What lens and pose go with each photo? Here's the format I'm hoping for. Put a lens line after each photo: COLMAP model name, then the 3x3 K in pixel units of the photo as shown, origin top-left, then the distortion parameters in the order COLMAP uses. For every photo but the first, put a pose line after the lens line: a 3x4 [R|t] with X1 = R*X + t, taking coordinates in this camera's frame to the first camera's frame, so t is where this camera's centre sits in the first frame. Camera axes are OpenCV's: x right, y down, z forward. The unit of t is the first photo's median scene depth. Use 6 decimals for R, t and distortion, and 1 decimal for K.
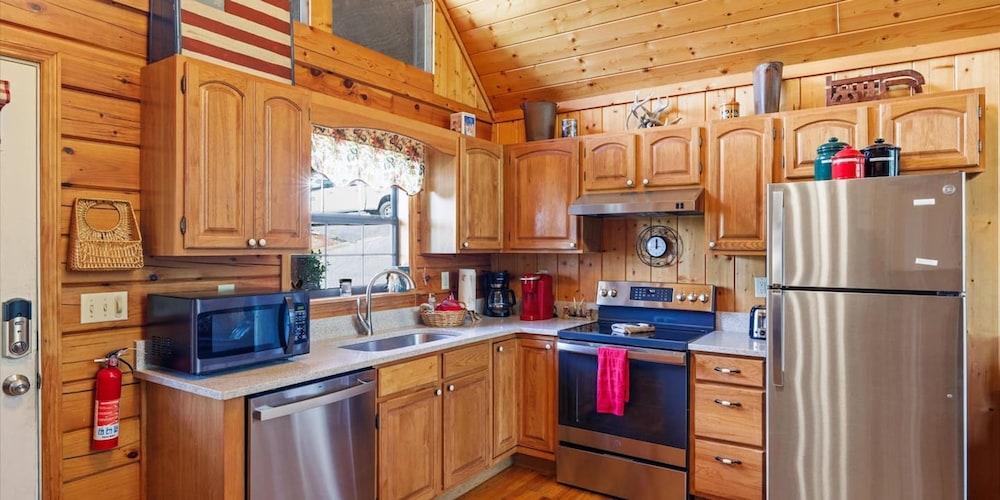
lens RADIAL K [[554.9, 0, 500.0], [0, 554.9, 250.0], [0, 0, 1]] dist [-0.001263, 0.000695]
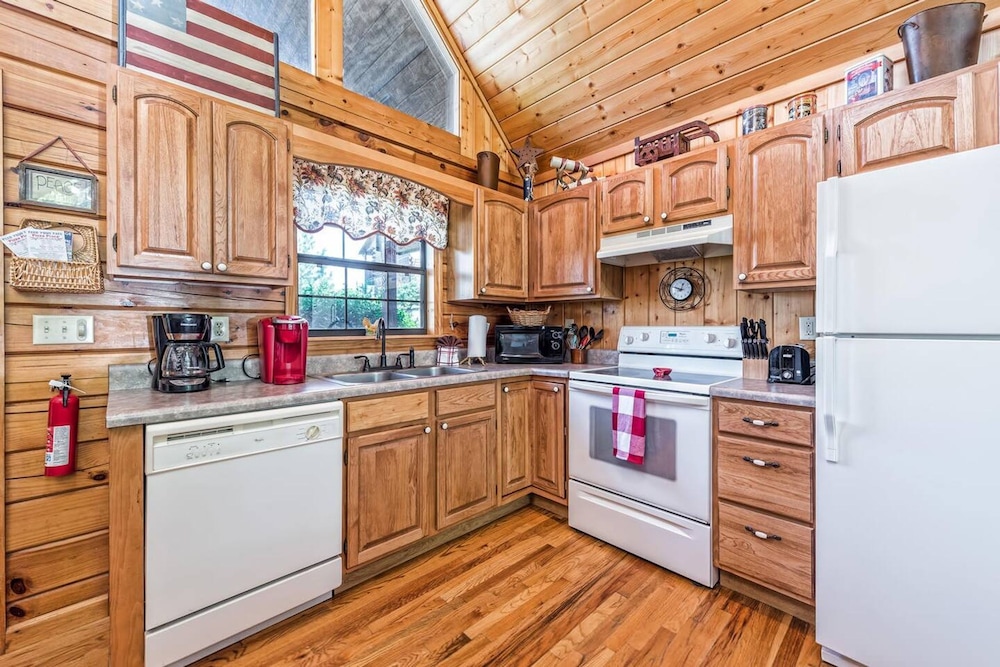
lens RADIAL K [[394.5, 0, 497.1], [0, 394.5, 326.7], [0, 0, 1]] dist [0.008758, -0.000426]
pose [[0.975785, -0.003804, -0.218697, 0.134152], [0.003617, 0.999993, -0.001255, 0.063928], [0.218701, 0.000434, 0.975792, 0.292114]]
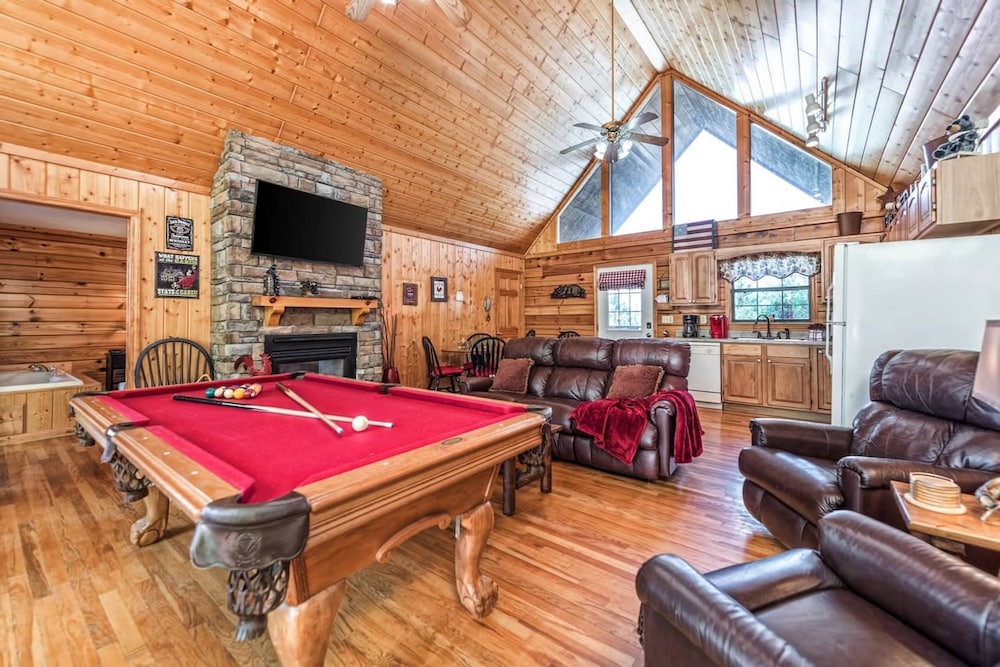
lens RADIAL K [[402.5, 0, 499.9], [0, 402.5, 313.5], [0, 0, 1]] dist [0.001498, -0.000058]
pose [[-0.082460, -0.020914, -0.996375, 1.429620], [0.000337, 0.999779, -0.021014, 0.076031], [0.996594, -0.002069, -0.082435, 0.024526]]
